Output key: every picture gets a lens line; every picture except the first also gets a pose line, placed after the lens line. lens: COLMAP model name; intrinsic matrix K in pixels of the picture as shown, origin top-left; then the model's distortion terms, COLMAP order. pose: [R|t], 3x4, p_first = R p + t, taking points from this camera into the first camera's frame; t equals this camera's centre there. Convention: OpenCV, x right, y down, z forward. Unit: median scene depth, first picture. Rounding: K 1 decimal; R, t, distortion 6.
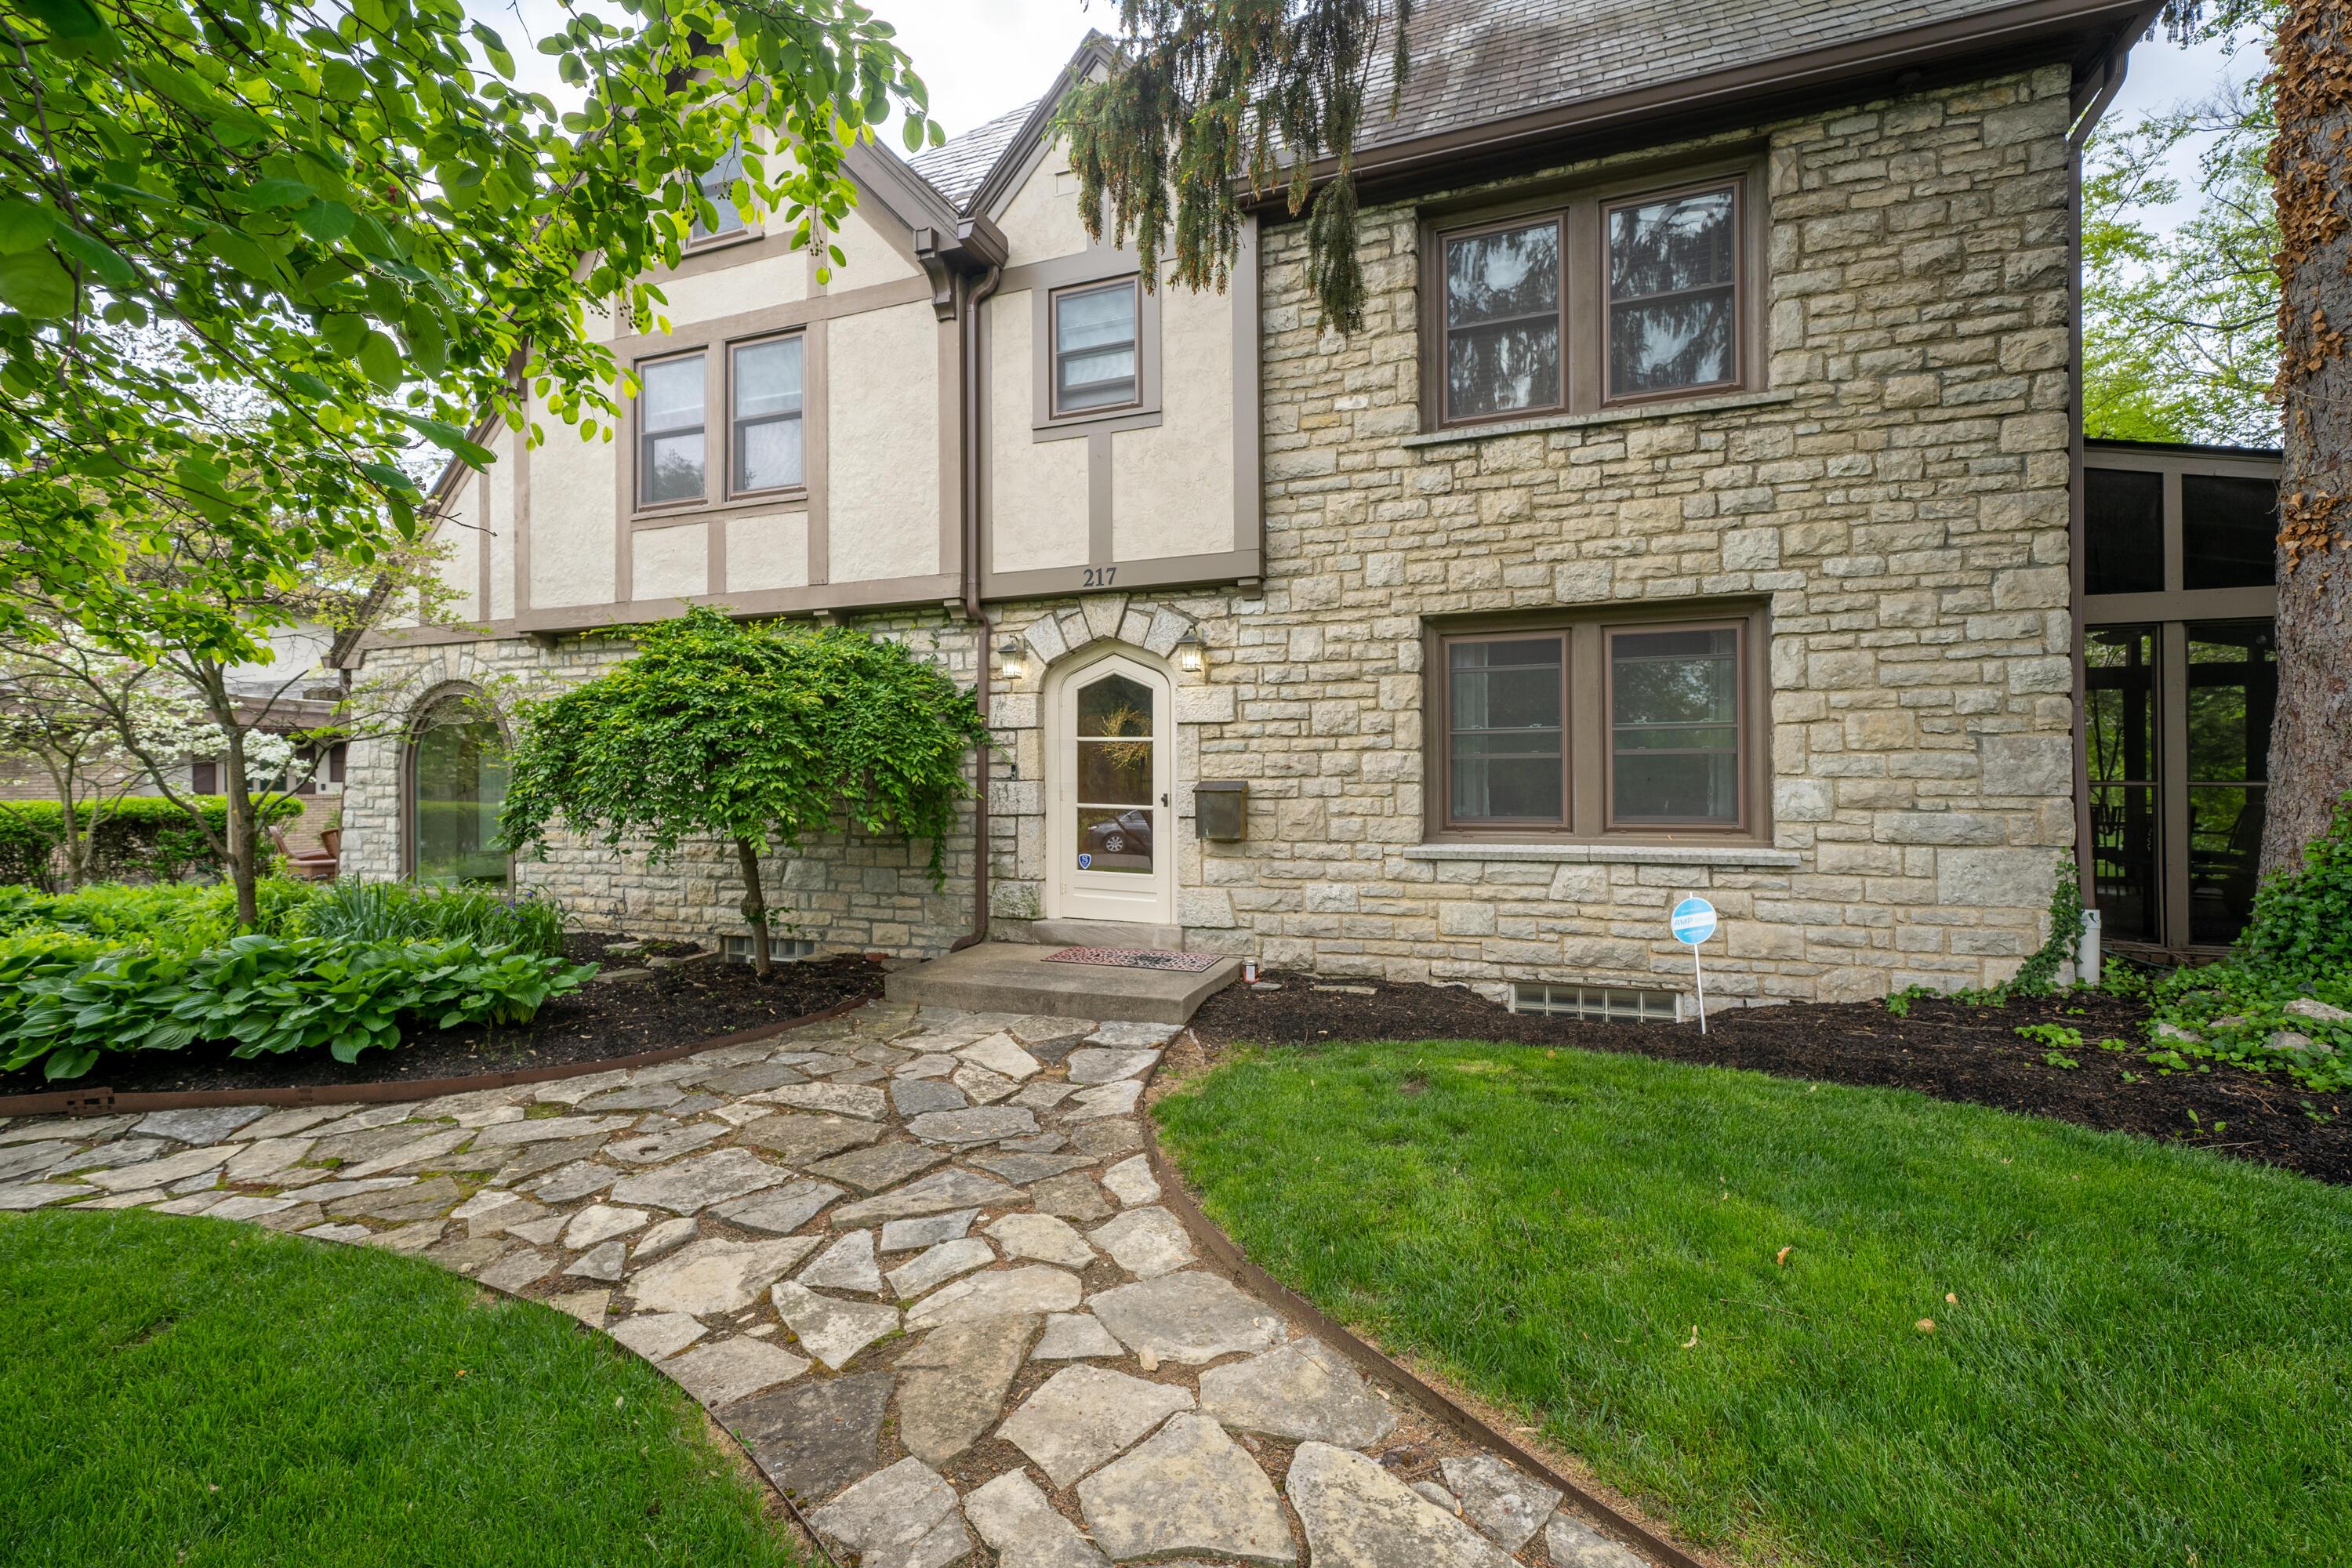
lens RADIAL K [[1053.9, 0, 1176.0], [0, 1053.9, 784.0], [0, 0, 1]] dist [0.005599, 0.000500]
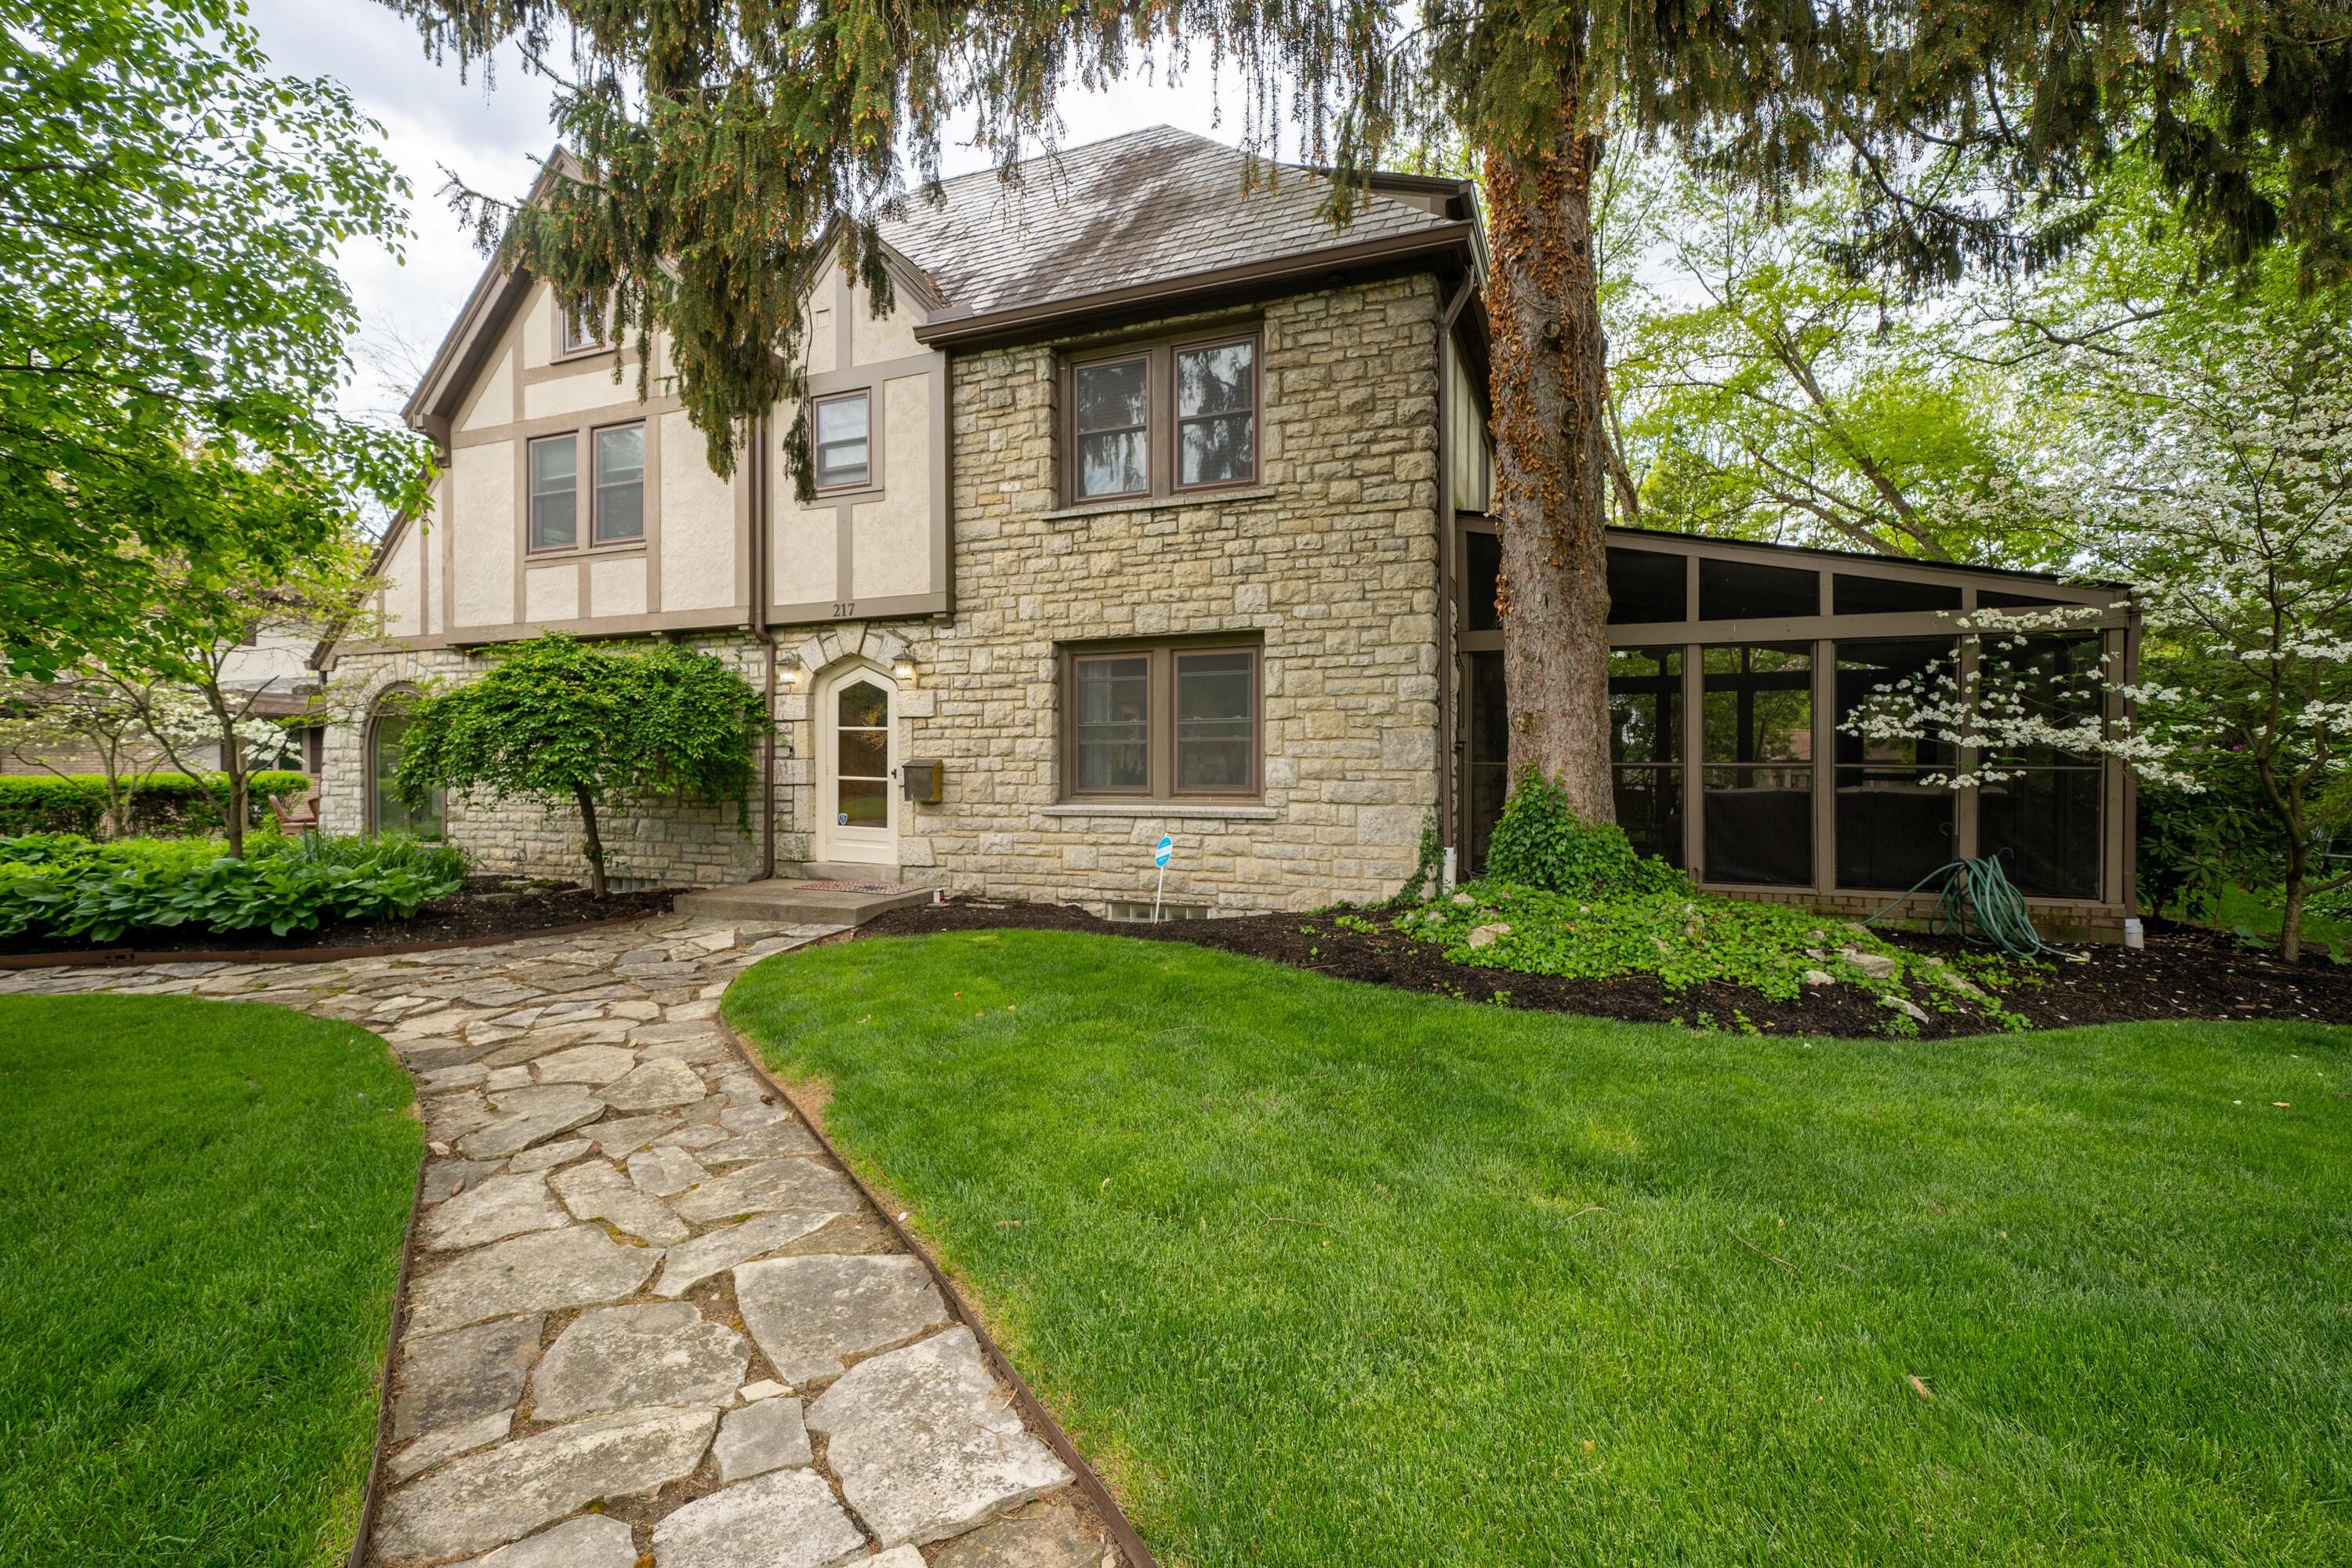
lens RADIAL K [[1053.9, 0, 1176.0], [0, 1053.9, 784.0], [0, 0, 1]] dist [0.005599, 0.000500]
pose [[0.999677, 0.005258, -0.024869, 0.426209], [-0.004984, 0.999926, 0.011062, 0.012948], [0.024925, -0.010935, 0.999630, -0.388709]]
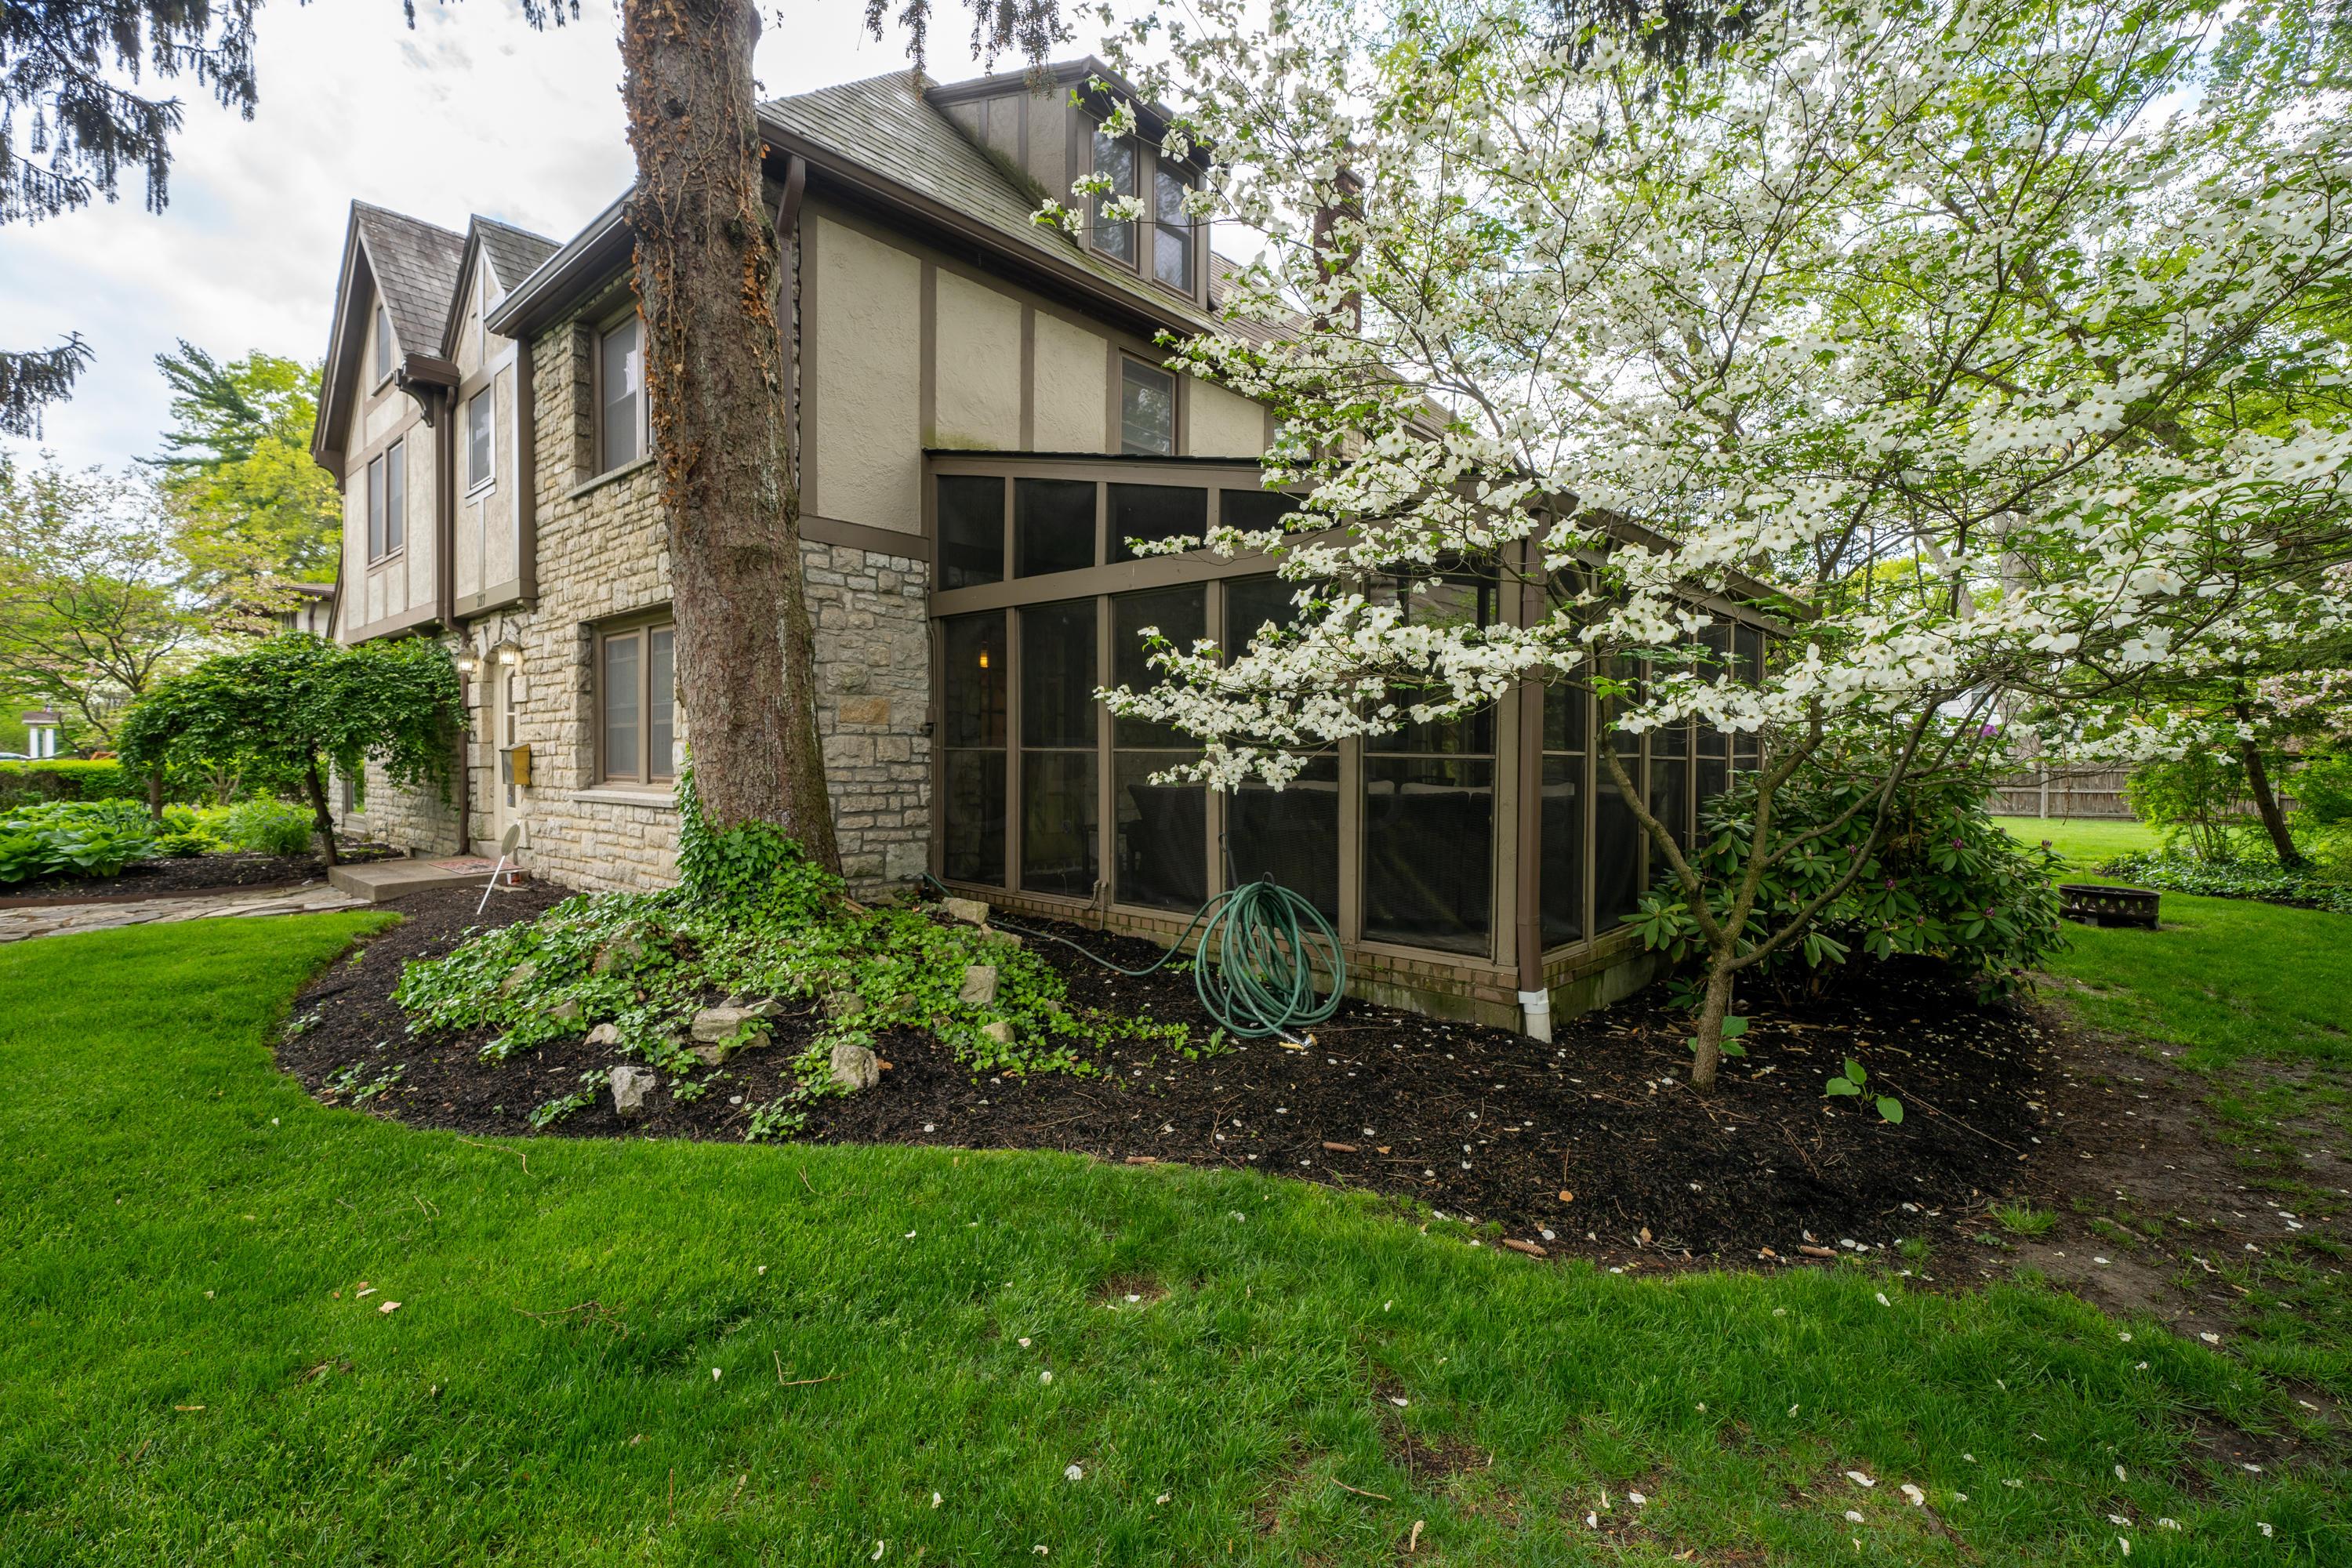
lens RADIAL K [[1053.9, 0, 1176.0], [0, 1053.9, 784.0], [0, 0, 1]] dist [0.005599, 0.000500]
pose [[0.931459, 0.018522, -0.363376, 1.442764], [-0.009686, 0.999612, 0.026122, 0.005814], [0.363719, -0.020812, 0.931276, 0.003868]]
